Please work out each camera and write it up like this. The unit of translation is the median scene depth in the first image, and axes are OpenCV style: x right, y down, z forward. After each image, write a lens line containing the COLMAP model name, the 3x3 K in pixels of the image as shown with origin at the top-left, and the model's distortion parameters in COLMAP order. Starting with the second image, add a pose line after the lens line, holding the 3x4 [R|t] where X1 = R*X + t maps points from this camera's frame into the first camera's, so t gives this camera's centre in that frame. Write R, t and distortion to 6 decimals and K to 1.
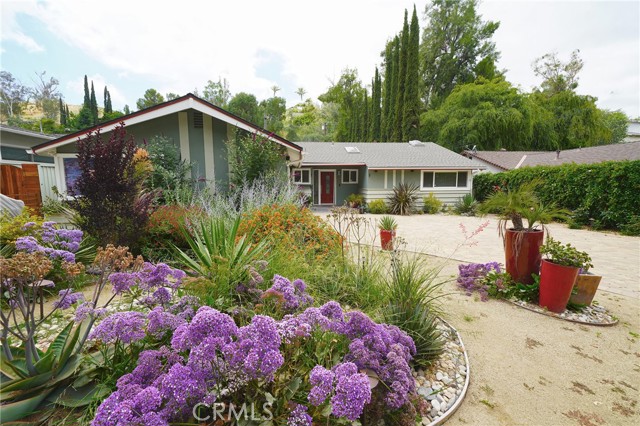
lens RADIAL K [[279.4, 0, 320.0], [0, 279.4, 213.0], [0, 0, 1]] dist [0.015071, -0.000027]
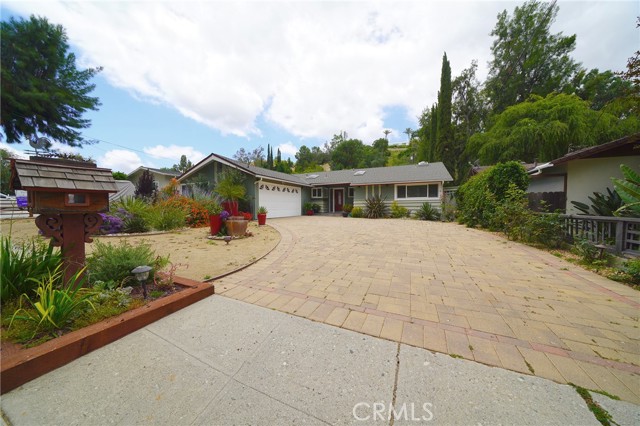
lens RADIAL K [[219.5, 0, 320.0], [0, 219.5, 213.0], [0, 0, 1]] dist [-0.020103, 0.000146]
pose [[0.880990, 0.010115, -0.473026, 0.526230], [-0.044916, 0.997044, -0.062334, 0.051965], [0.470997, 0.076162, 0.878841, -0.020357]]
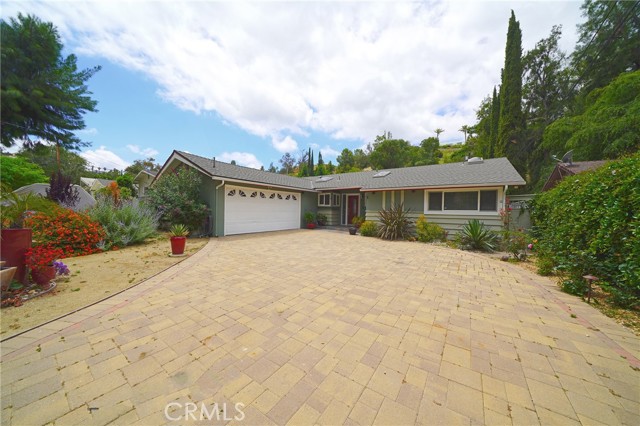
lens RADIAL K [[219.5, 0, 320.0], [0, 219.5, 213.0], [0, 0, 1]] dist [-0.020103, 0.000146]
pose [[0.767943, 0.024451, -0.640051, 0.536160], [-0.086202, 0.994126, -0.065450, -0.012820], [0.634691, 0.105435, 0.765539, 0.291858]]
